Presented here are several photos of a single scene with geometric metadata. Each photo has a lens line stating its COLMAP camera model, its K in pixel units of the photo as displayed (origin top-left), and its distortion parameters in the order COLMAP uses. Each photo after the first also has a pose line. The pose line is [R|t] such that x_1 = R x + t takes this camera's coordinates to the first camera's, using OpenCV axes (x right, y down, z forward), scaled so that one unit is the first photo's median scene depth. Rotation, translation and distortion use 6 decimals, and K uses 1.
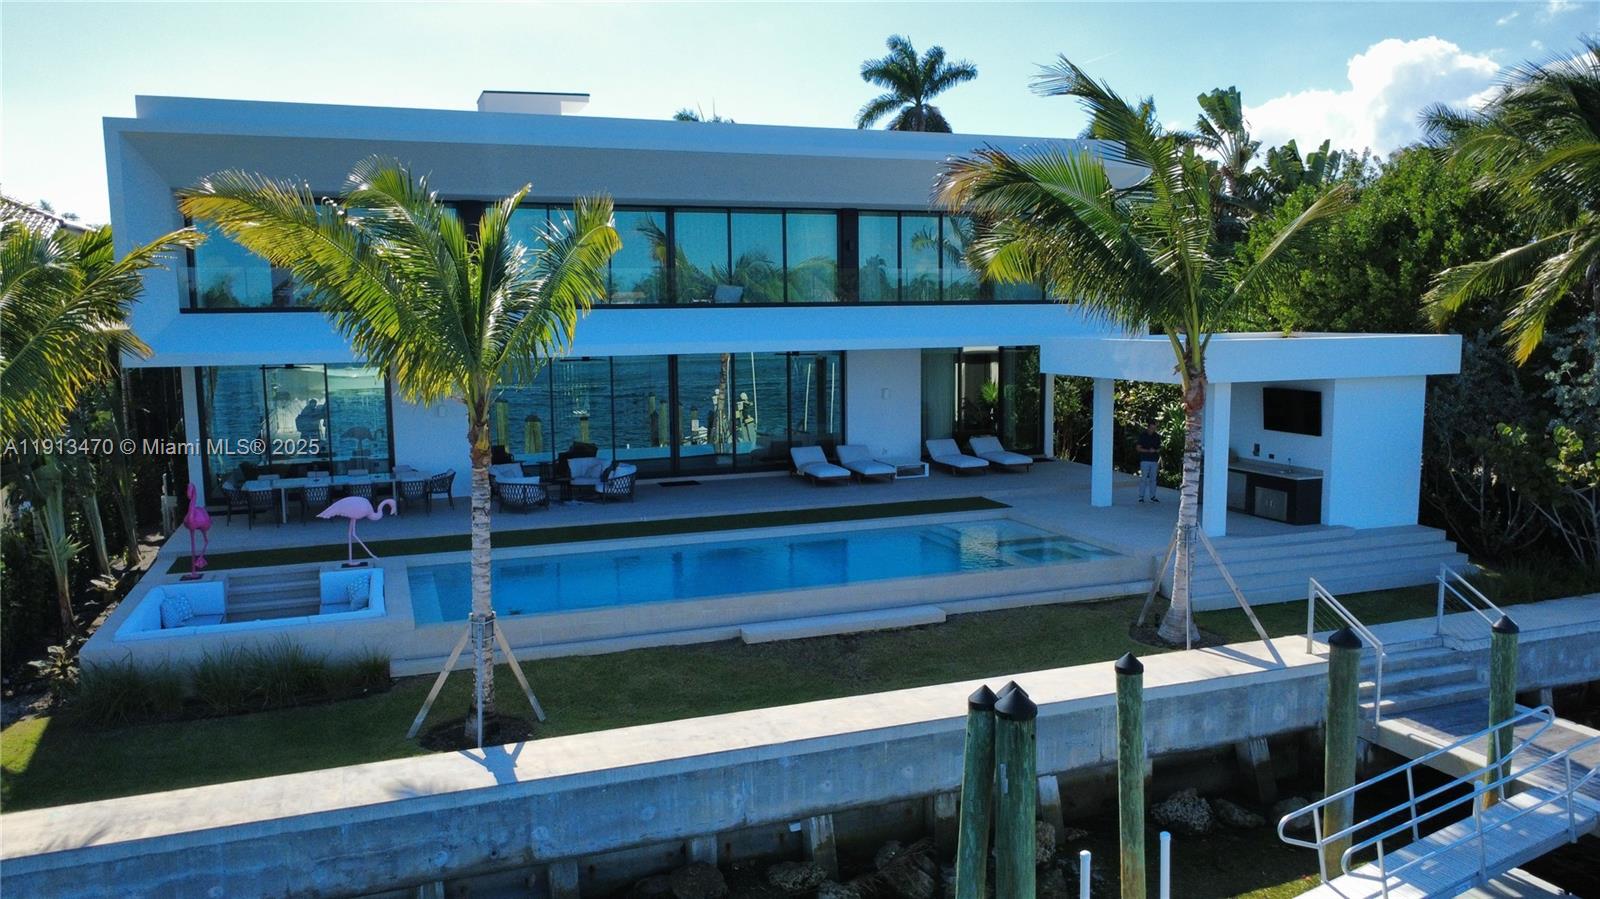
lens RADIAL K [[1155.6, 0, 800.0], [0, 1155.6, 449.5], [0, 0, 1]] dist [0.005413, -0.003407]
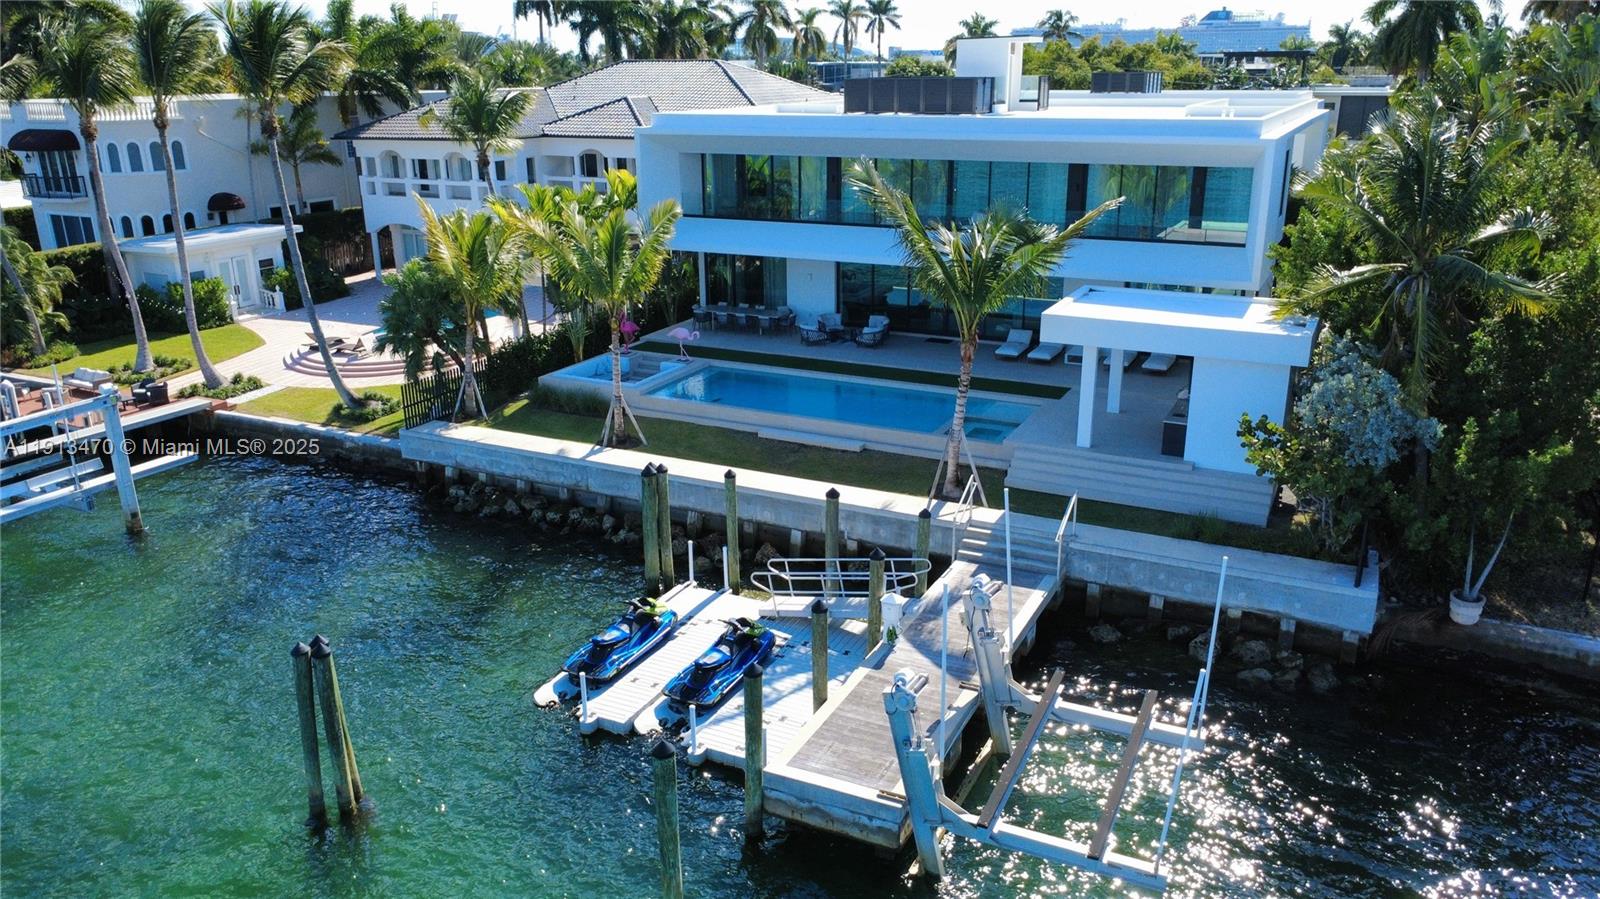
lens RADIAL K [[1187.9, 0, 800.0], [0, 1187.9, 449.5], [0, 0, 1]] dist [0.002802, -0.000958]
pose [[0.674250, 0.235860, -0.699827, 1.429956], [-0.086022, 0.966261, 0.242777, -0.311114], [0.733476, -0.103492, 0.671790, -0.318029]]
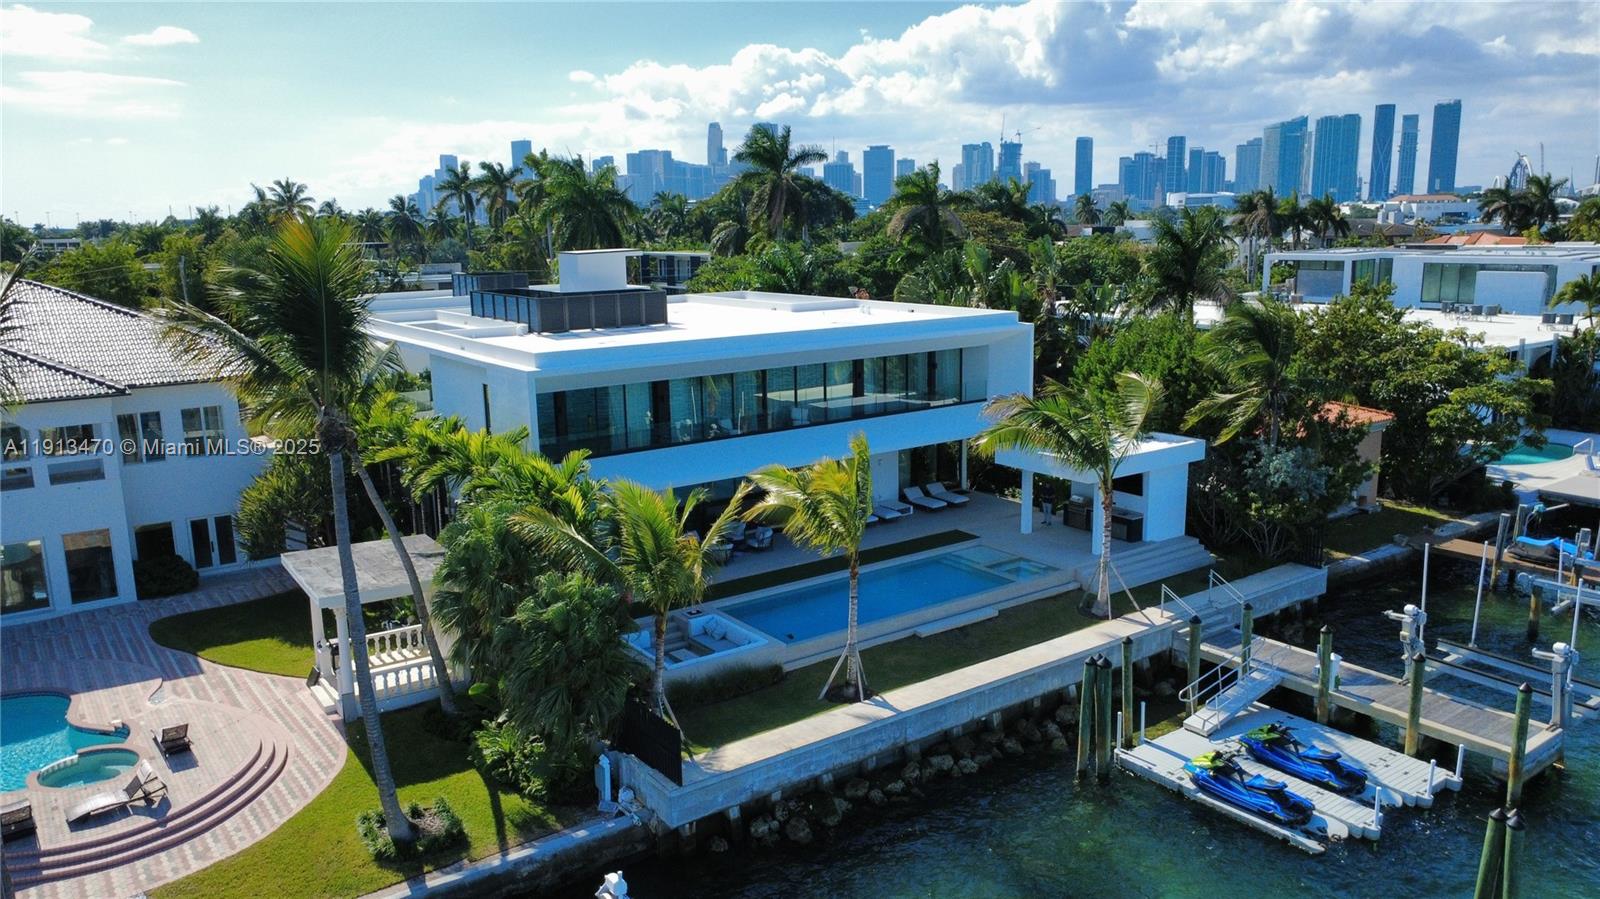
lens RADIAL K [[1155.6, 0, 800.0], [0, 1155.6, 449.5], [0, 0, 1]] dist [0.005413, -0.003407]
pose [[0.965199, -0.056829, 0.255265, -0.768046], [0.037453, 0.996080, 0.080140, -0.343675], [-0.258819, -0.067790, 0.963544, -0.923422]]
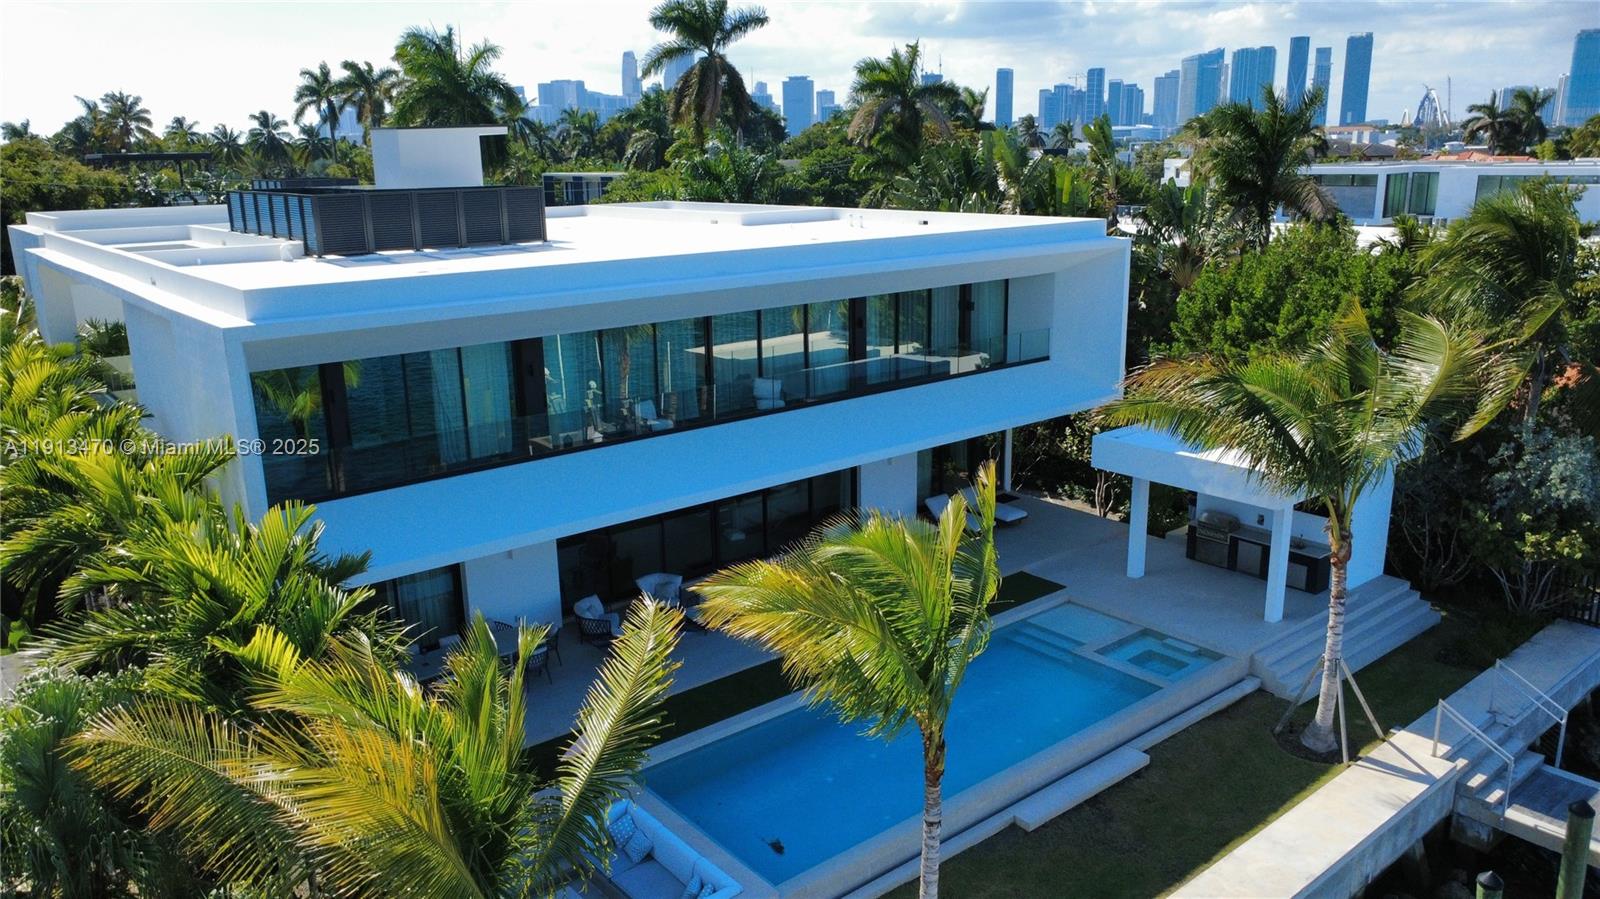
lens RADIAL K [[1155.6, 0, 800.0], [0, 1155.6, 449.5], [0, 0, 1]] dist [0.005413, -0.003407]
pose [[0.945114, -0.086266, 0.315147, -0.561578], [0.044672, 0.989576, 0.136909, -0.346963], [-0.323672, -0.115317, 0.939116, 0.086090]]
